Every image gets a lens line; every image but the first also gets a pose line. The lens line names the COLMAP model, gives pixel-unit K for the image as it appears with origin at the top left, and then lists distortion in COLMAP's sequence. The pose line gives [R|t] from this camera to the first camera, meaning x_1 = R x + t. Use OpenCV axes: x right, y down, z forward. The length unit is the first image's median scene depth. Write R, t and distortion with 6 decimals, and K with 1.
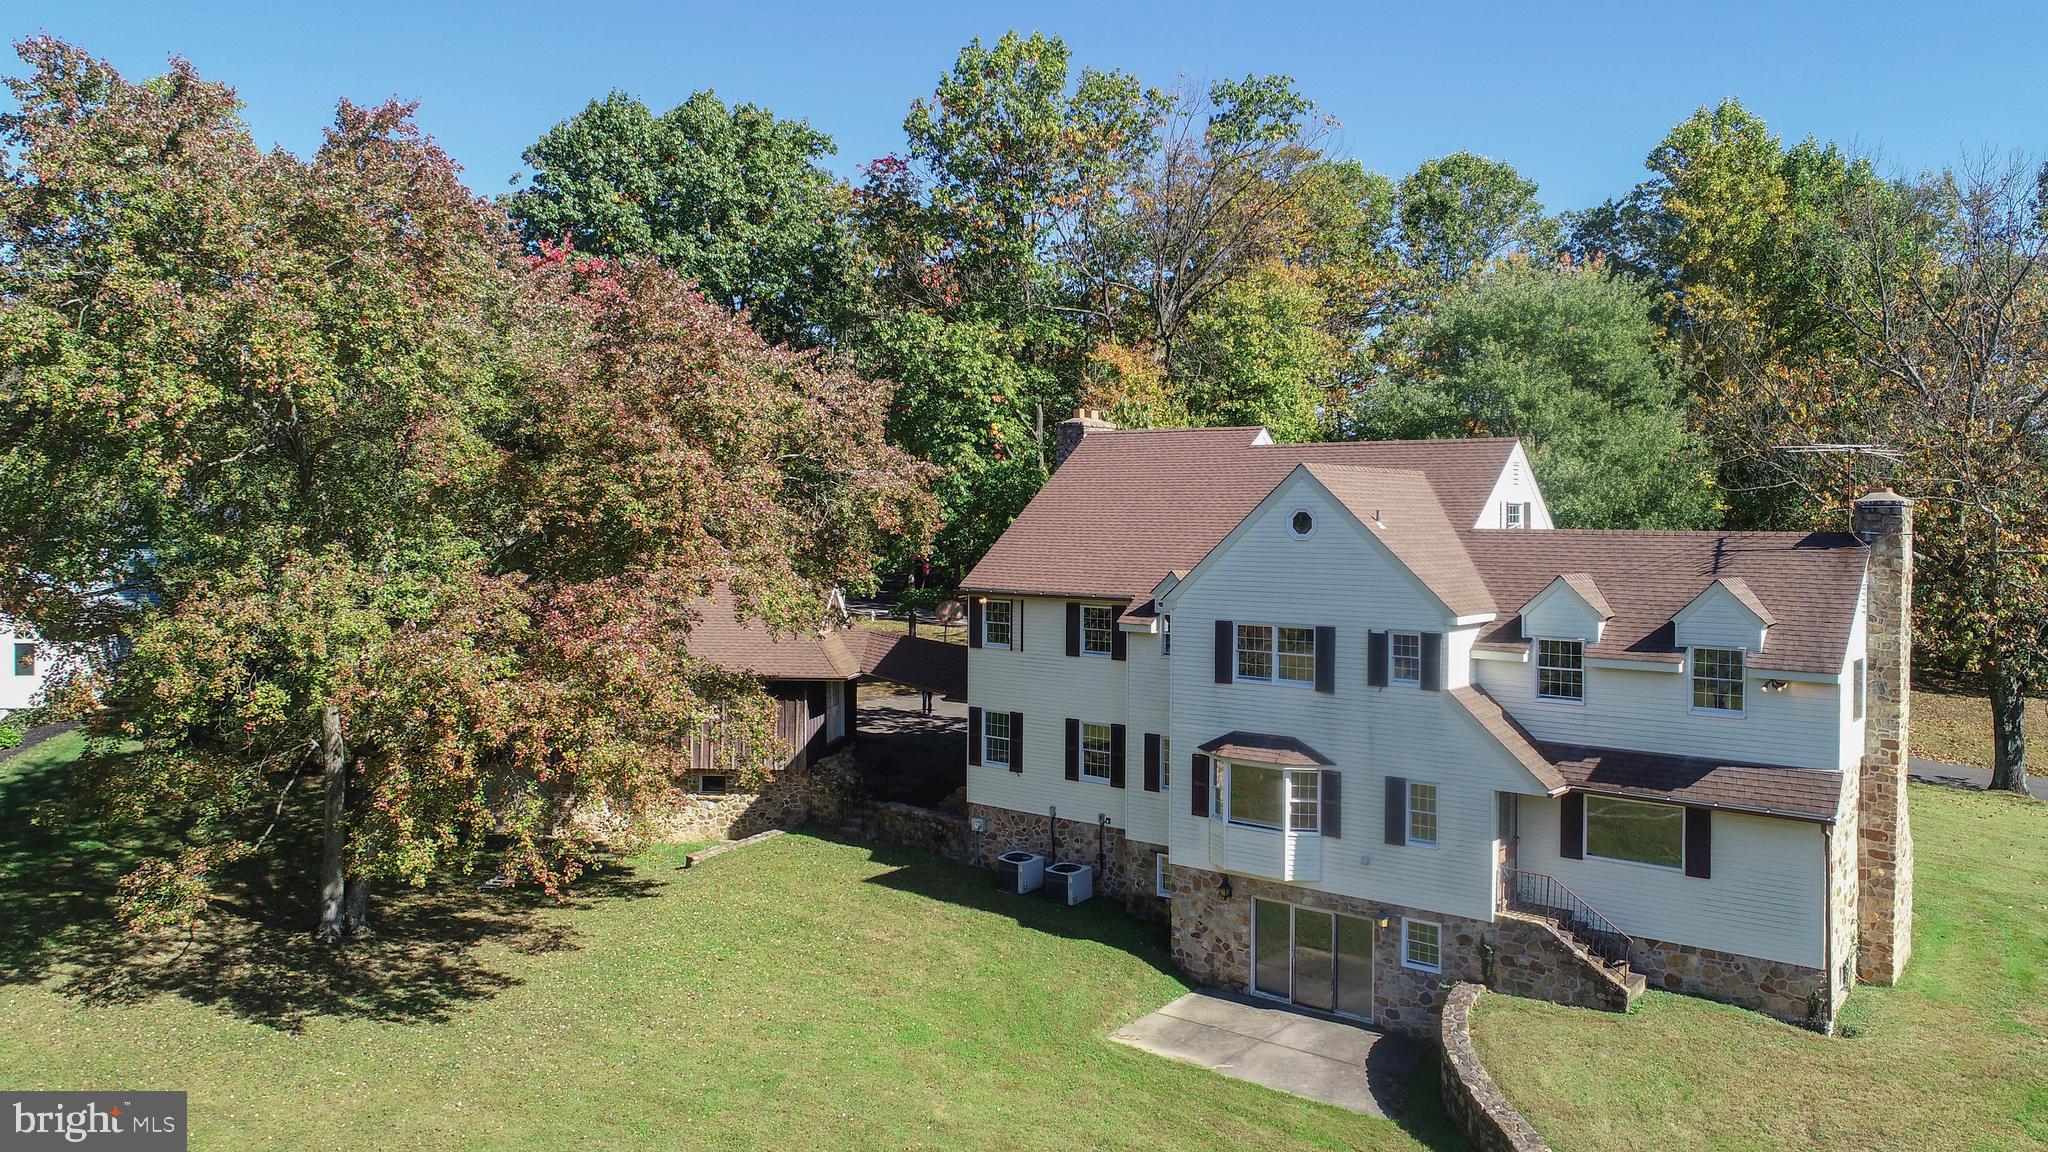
lens RADIAL K [[1369.5, 0, 1117.7], [0, 1369.5, 563.5], [0, 0, 1]] dist [0.000702, -0.004269]
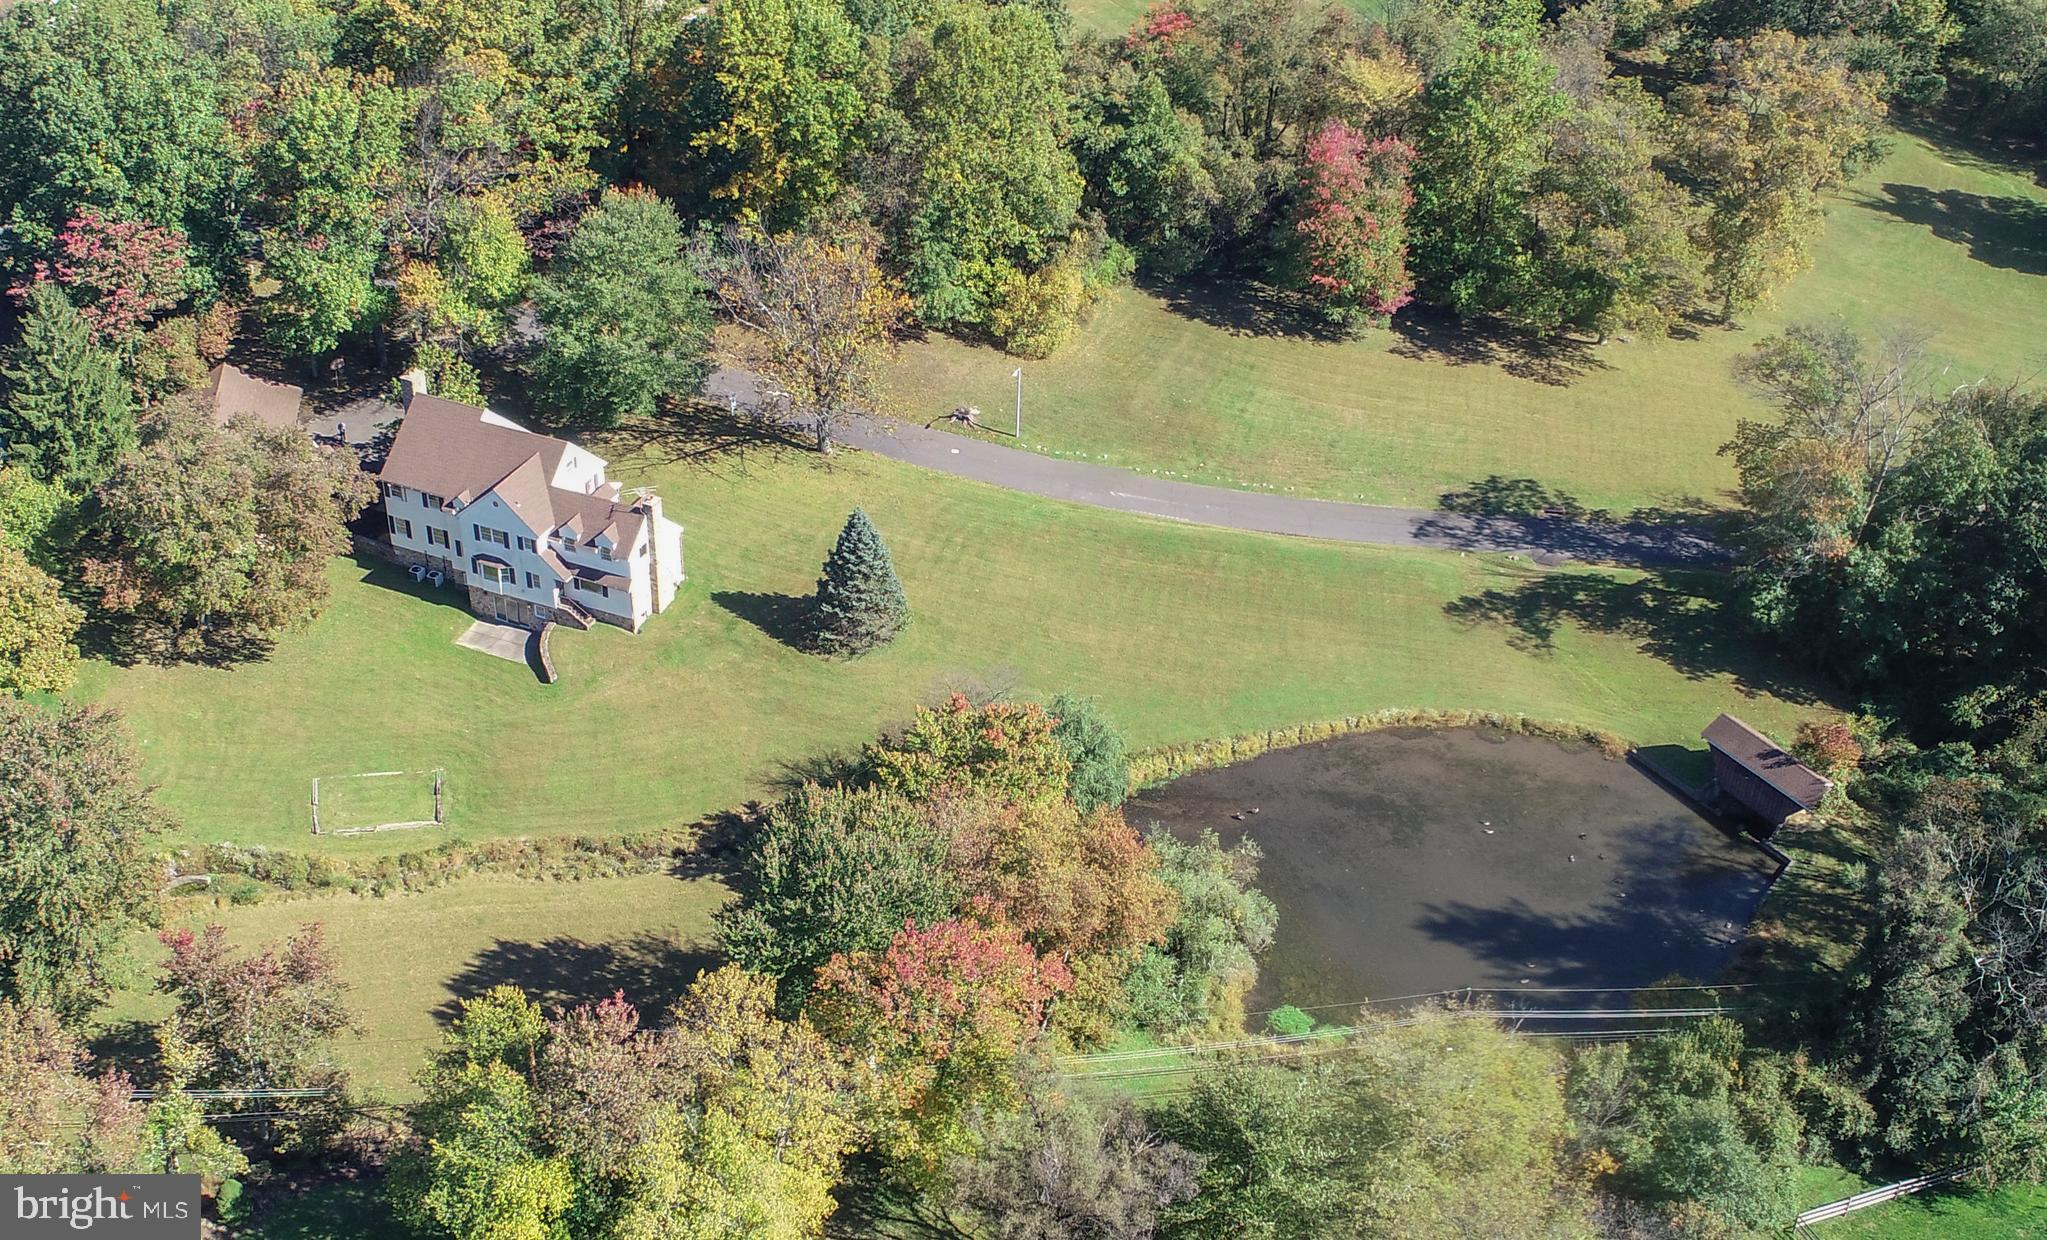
lens RADIAL K [[2395.3, 0, 973.0], [0, 2395.3, 728.6], [0, 0, 1]] dist [0.012707, 0.000000]
pose [[0.977388, -0.120199, 0.173969, 0.194050], [-0.003965, 0.812162, 0.583419, -3.068200], [-0.211417, -0.570916, 0.793320, -4.304880]]
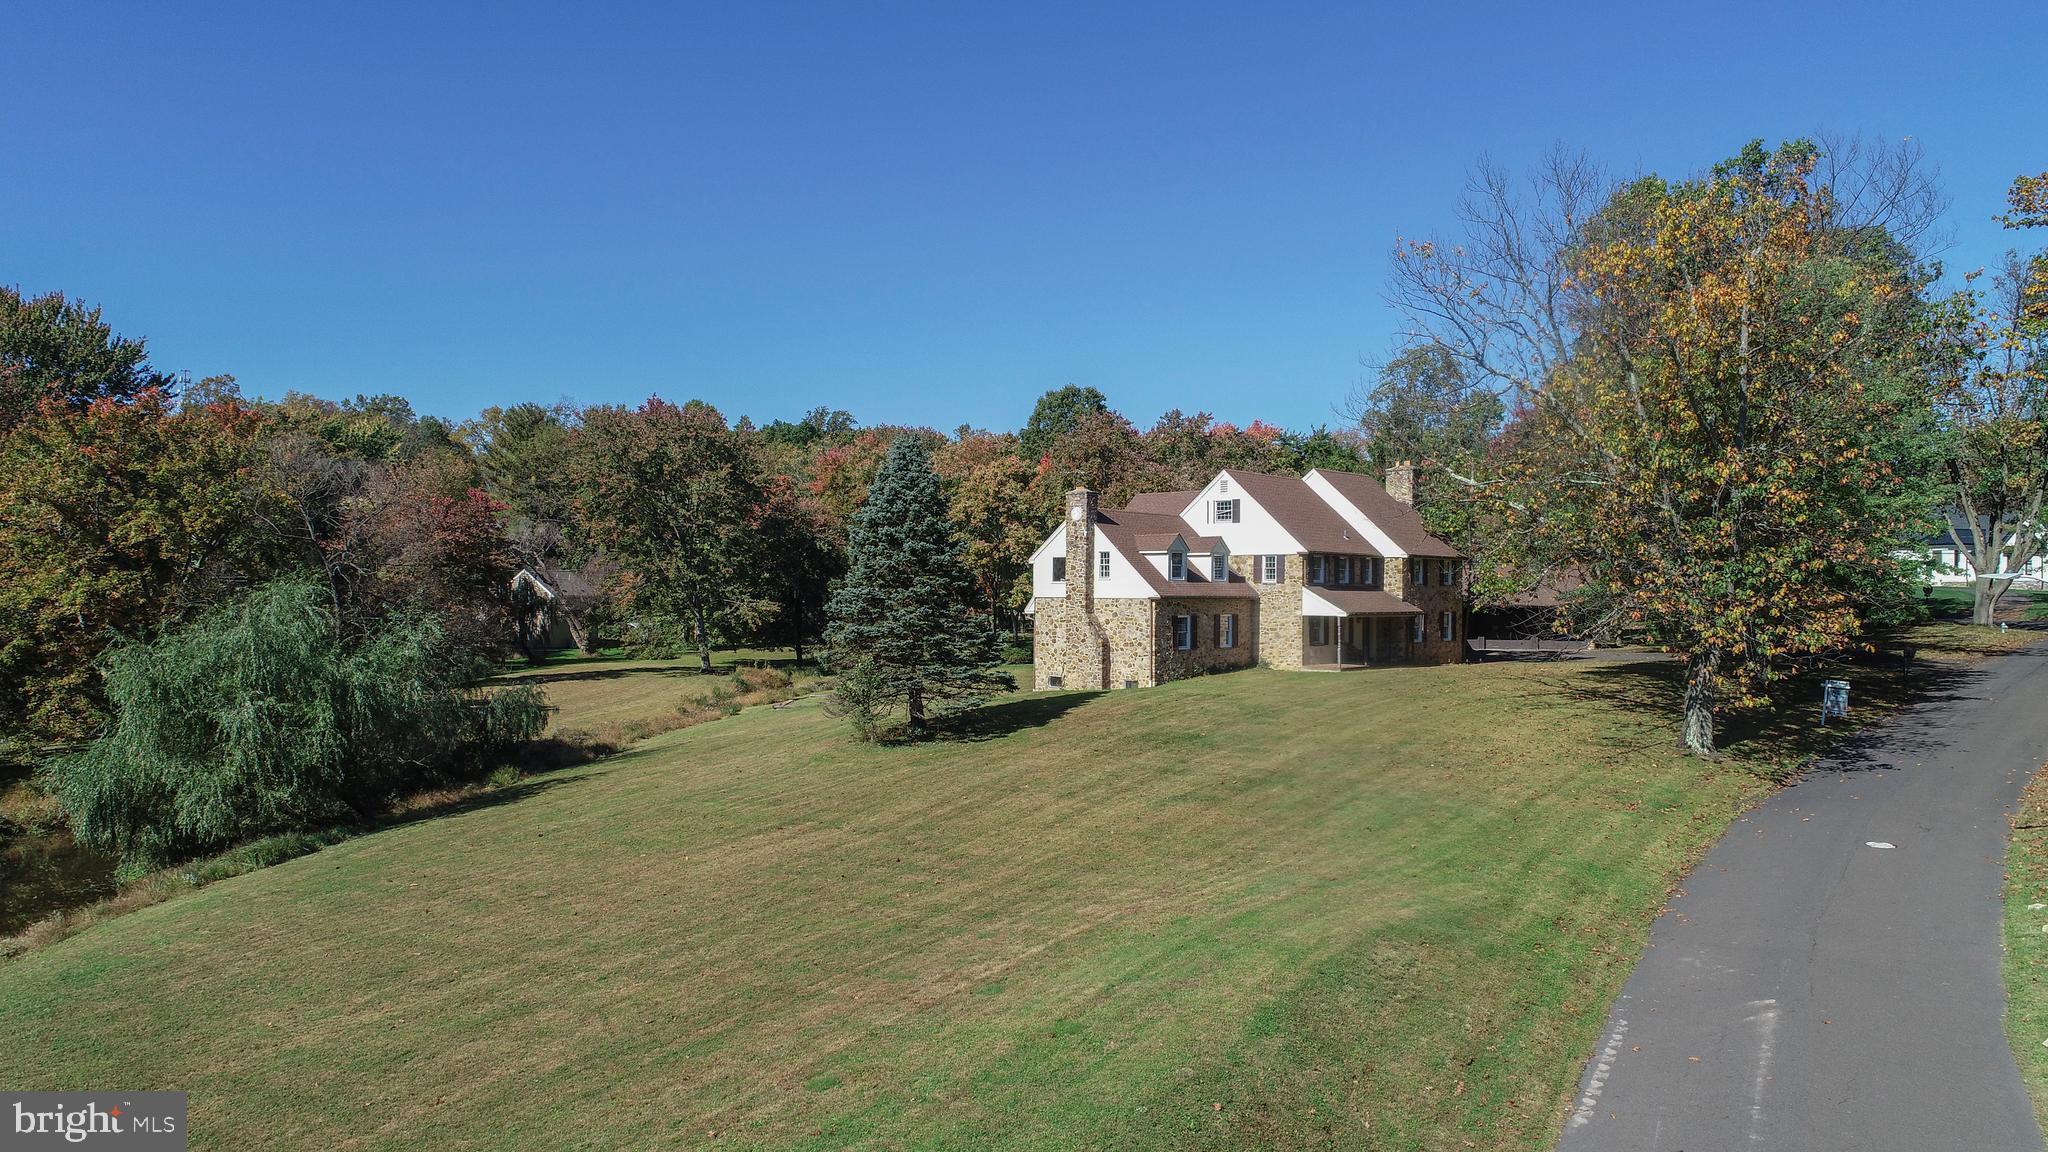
lens RADIAL K [[1369.5, 0, 1014.4], [0, 1369.5, 586.1], [0, 0, 1]] dist [0.000702, -0.004269]
pose [[-0.102274, -0.014798, -0.994646, 2.737876], [-0.019577, 0.999726, -0.012860, 0.139734], [0.994564, 0.018157, -0.102536, 1.050176]]
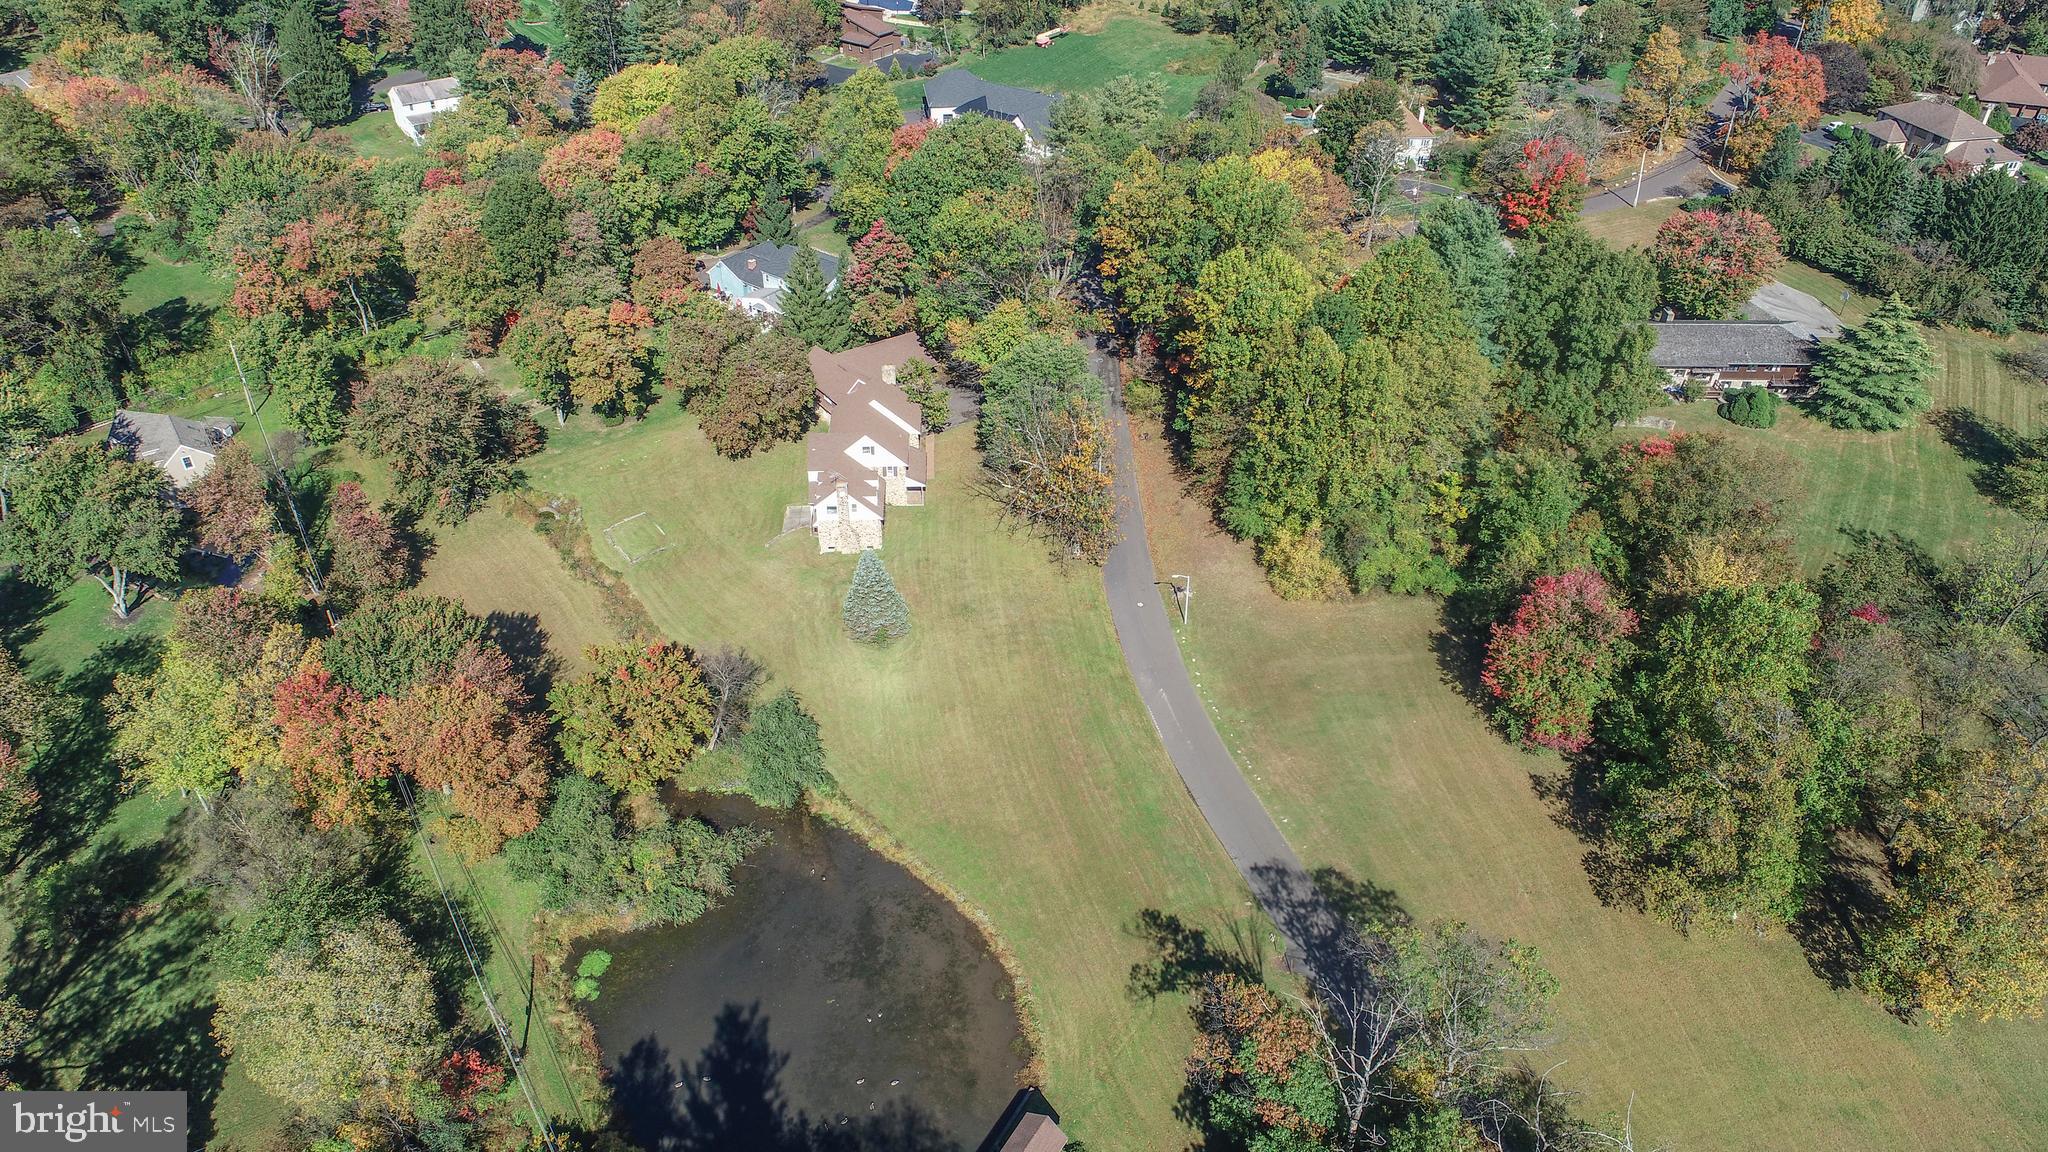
lens RADIAL K [[1369.5, 0, 1008.3], [0, 1369.5, 580.1], [0, 0, 1]] dist [0.000702, -0.004269]
pose [[0.619063, 0.456337, -0.639154, 4.525852], [-0.007728, 0.817355, 0.576082, -2.835928], [0.785303, -0.351692, 0.509521, -1.427407]]
